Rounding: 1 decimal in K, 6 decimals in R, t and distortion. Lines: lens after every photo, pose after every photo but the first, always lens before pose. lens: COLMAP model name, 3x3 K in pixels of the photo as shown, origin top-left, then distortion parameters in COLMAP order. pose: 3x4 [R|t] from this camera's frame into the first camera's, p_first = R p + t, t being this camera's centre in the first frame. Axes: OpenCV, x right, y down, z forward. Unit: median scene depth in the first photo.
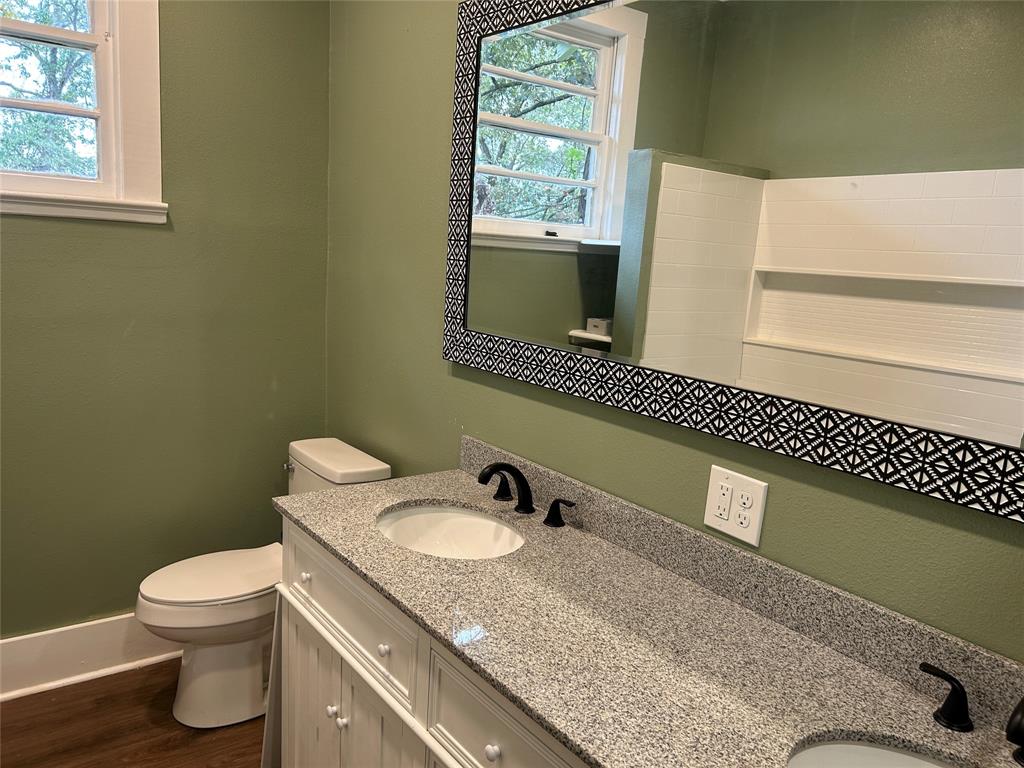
lens RADIAL K [[760.1, 0, 513.1], [0, 760.1, 369.8], [0, 0, 1]] dist [0.008738, -0.001313]
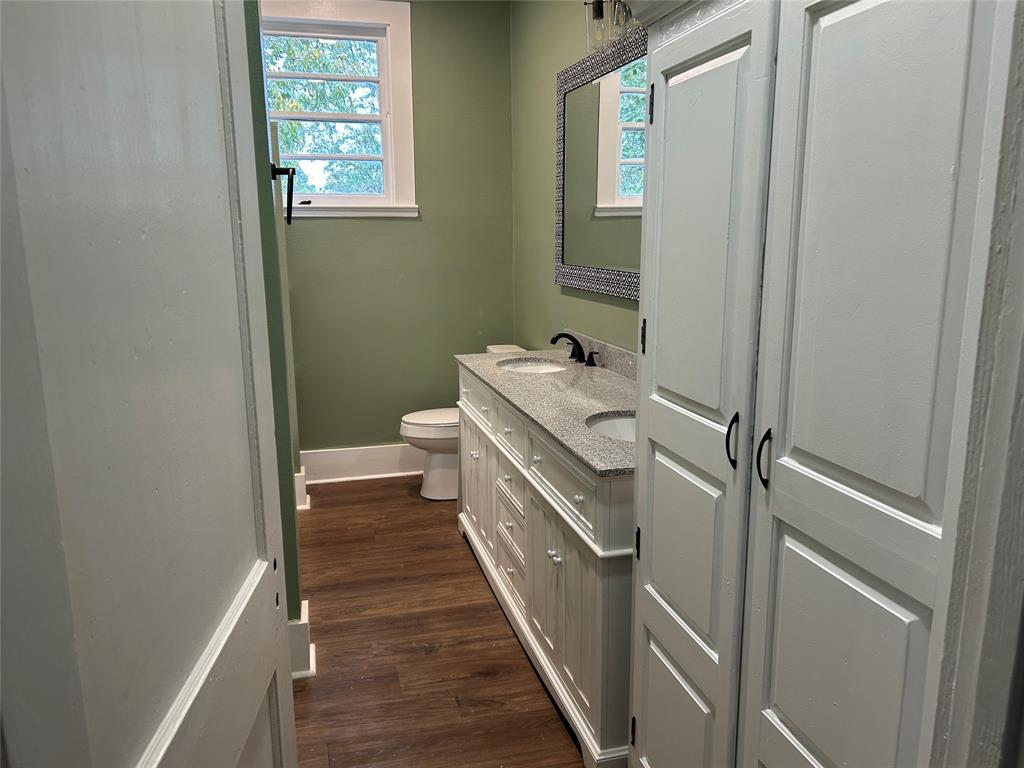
lens RADIAL K [[760.1, 0, 513.1], [0, 760.1, 369.8], [0, 0, 1]] dist [0.008738, -0.001313]
pose [[0.924902, 0.003433, -0.380191, 0.434197], [0.001104, 0.999931, 0.011713, 0.146353], [0.380204, -0.011253, 0.924834, -0.561836]]
